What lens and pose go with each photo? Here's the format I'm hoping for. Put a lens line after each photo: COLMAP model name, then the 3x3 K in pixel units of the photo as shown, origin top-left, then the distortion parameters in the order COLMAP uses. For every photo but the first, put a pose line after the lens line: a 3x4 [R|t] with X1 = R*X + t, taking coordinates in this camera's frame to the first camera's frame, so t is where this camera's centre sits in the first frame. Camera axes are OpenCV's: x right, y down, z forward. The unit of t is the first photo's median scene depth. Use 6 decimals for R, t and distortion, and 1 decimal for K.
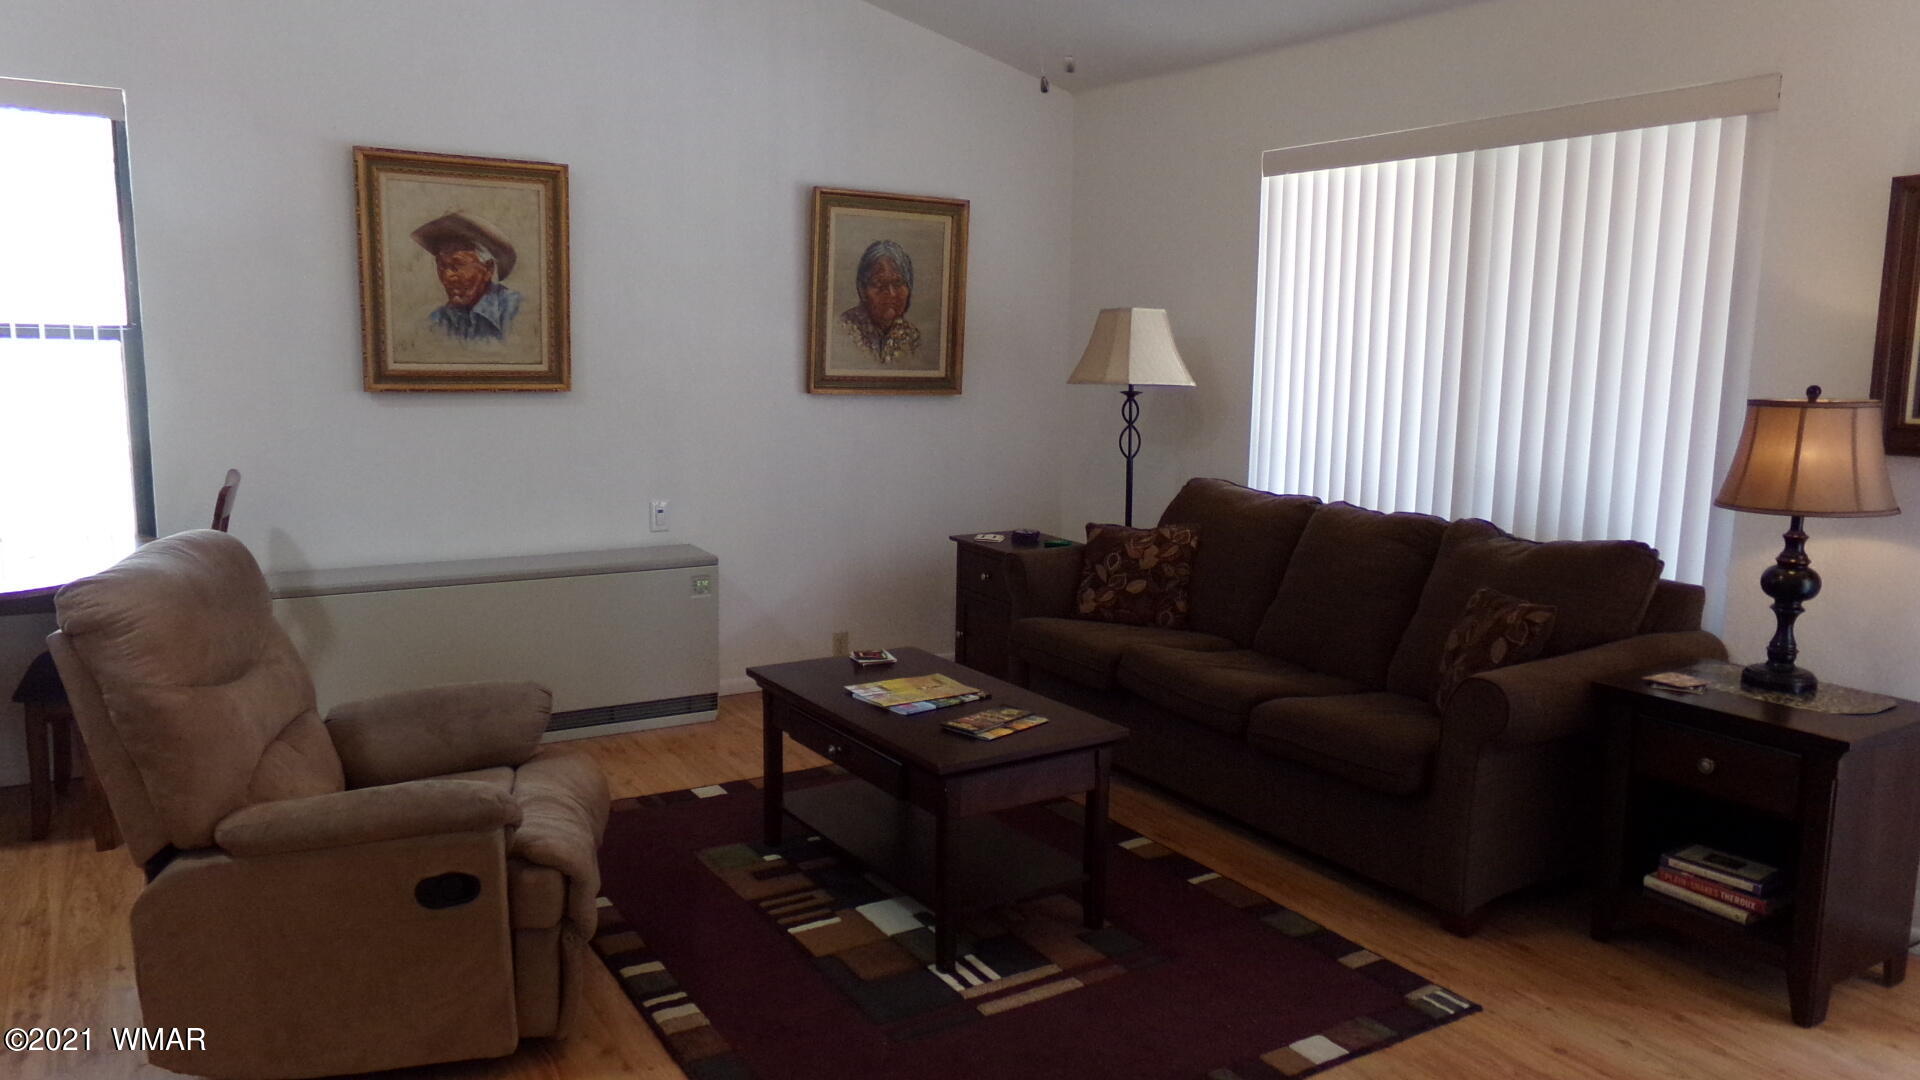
lens RADIAL K [[1379.1, 0, 953.0], [0, 1379.1, 541.8], [0, 0, 1]] dist [-0.162446, 0.343990]
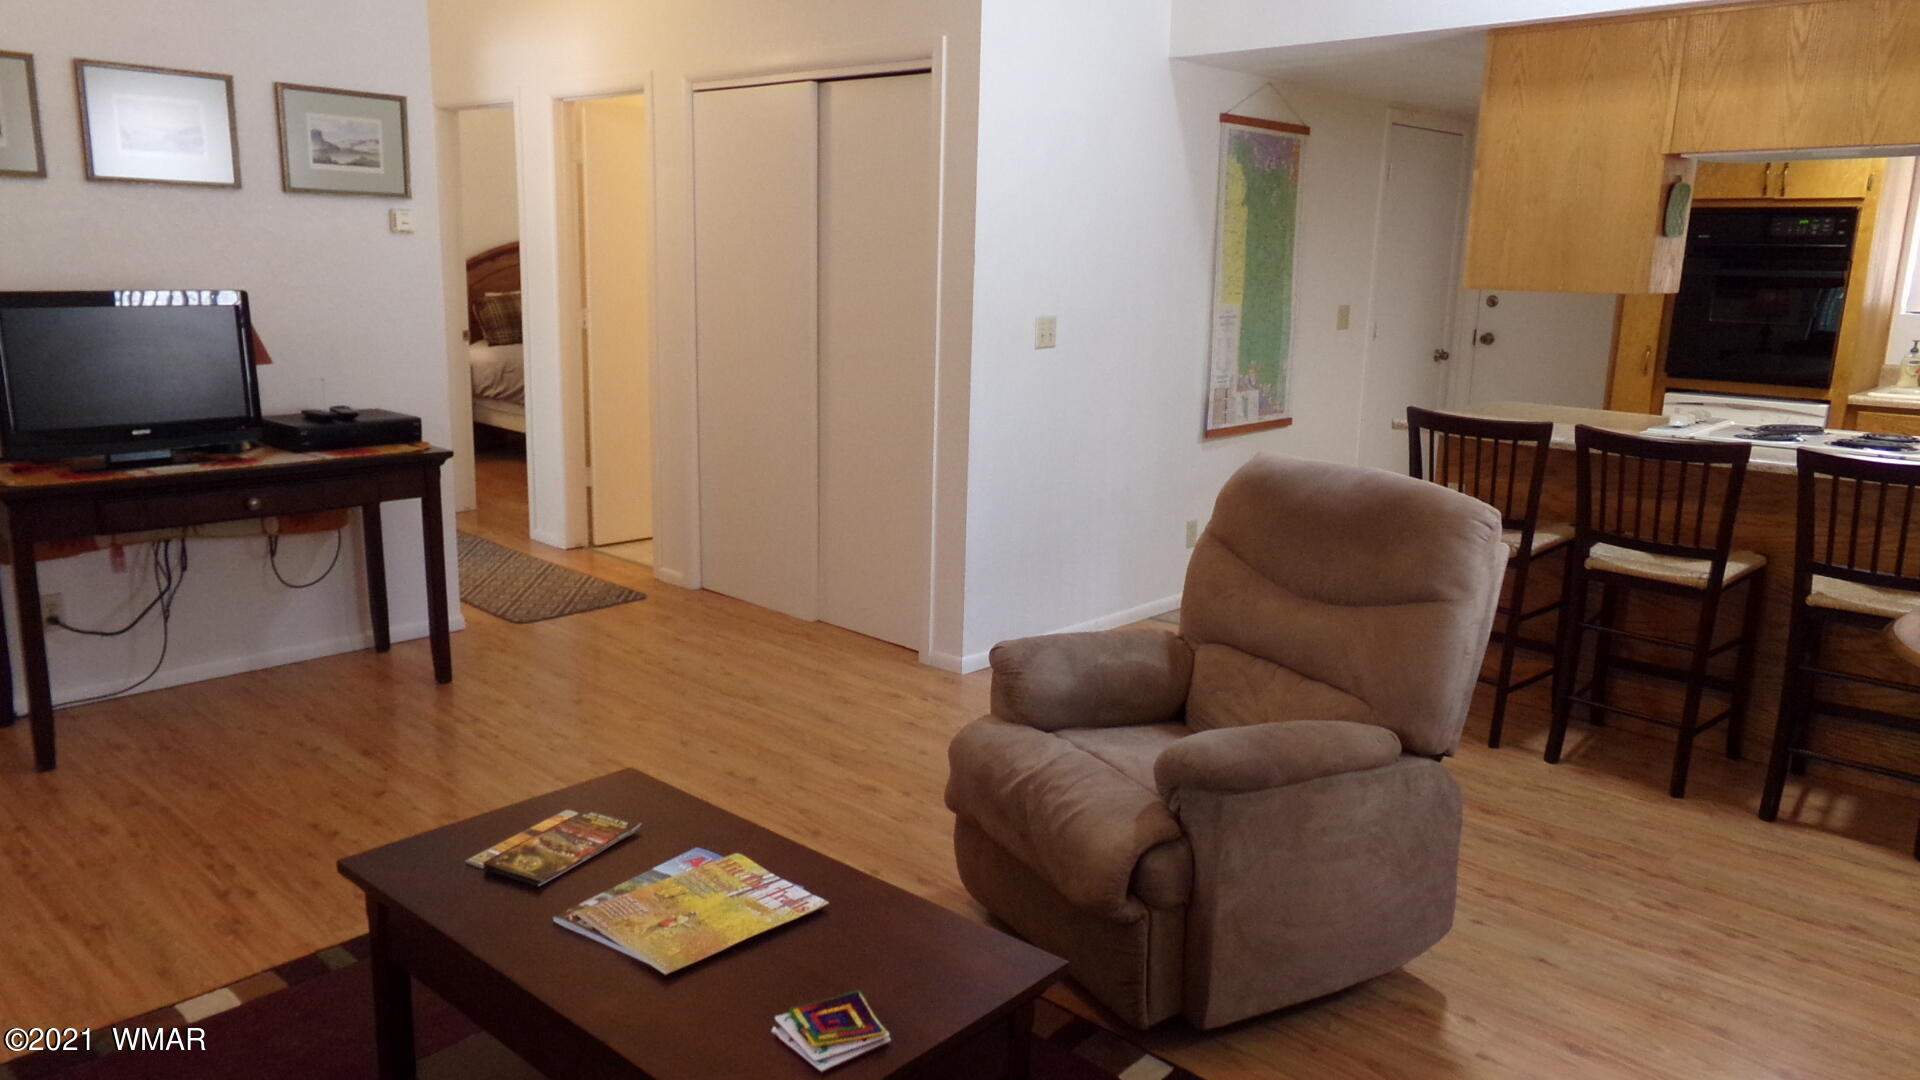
lens RADIAL K [[1321.0, 0, 942.9], [0, 1321.0, 524.9], [0, 0, 1]] dist [-0.023389, 0.054876]
pose [[-0.963817, 0.017021, -0.266023, 0.011968], [-0.077183, 0.937392, 0.339615, -0.168166], [0.255148, 0.347859, -0.902160, 1.096838]]
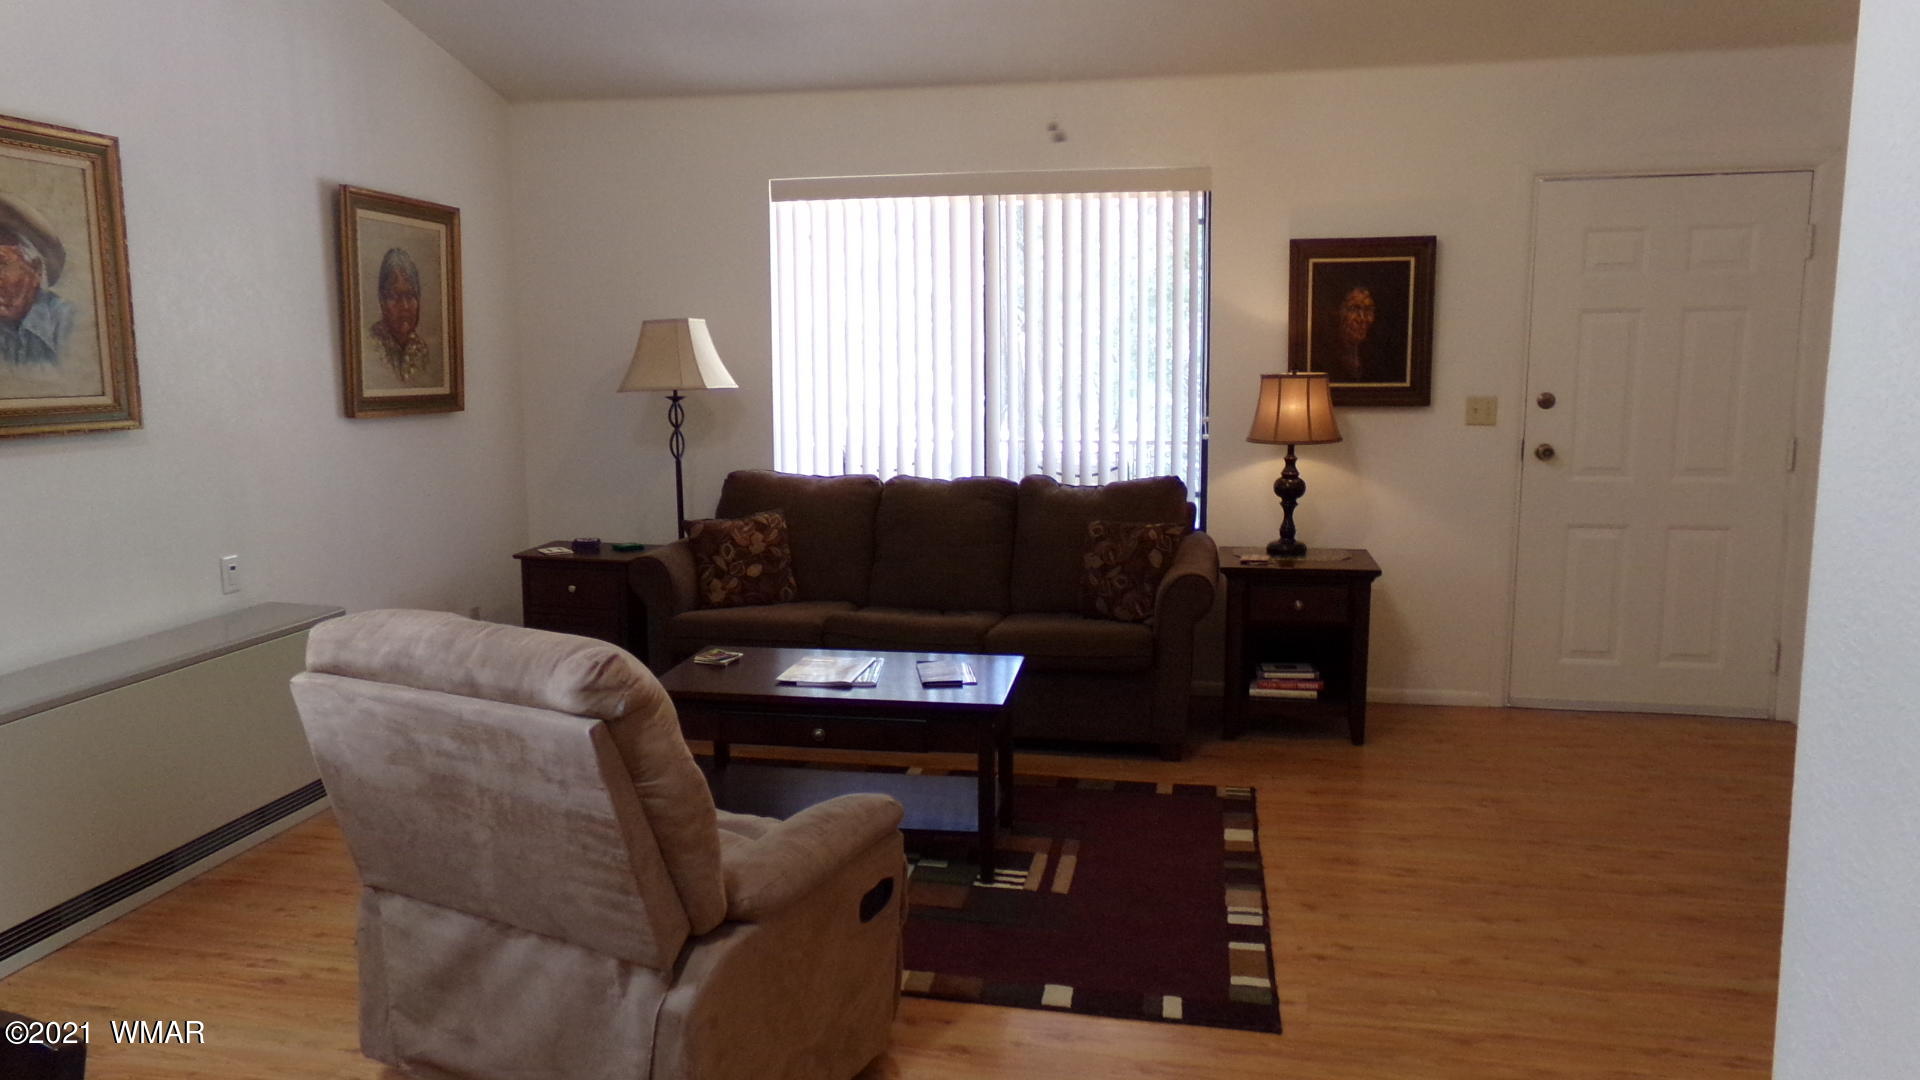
lens RADIAL K [[1398.3, 0, 937.3], [0, 1398.3, 518.6], [0, 0, 1]] dist [-0.036540, 0.113189]
pose [[0.674055, -0.113129, 0.729967, -0.588189], [0.127617, 0.991178, 0.035769, -0.030414], [-0.727574, 0.069046, 0.682546, 0.121560]]
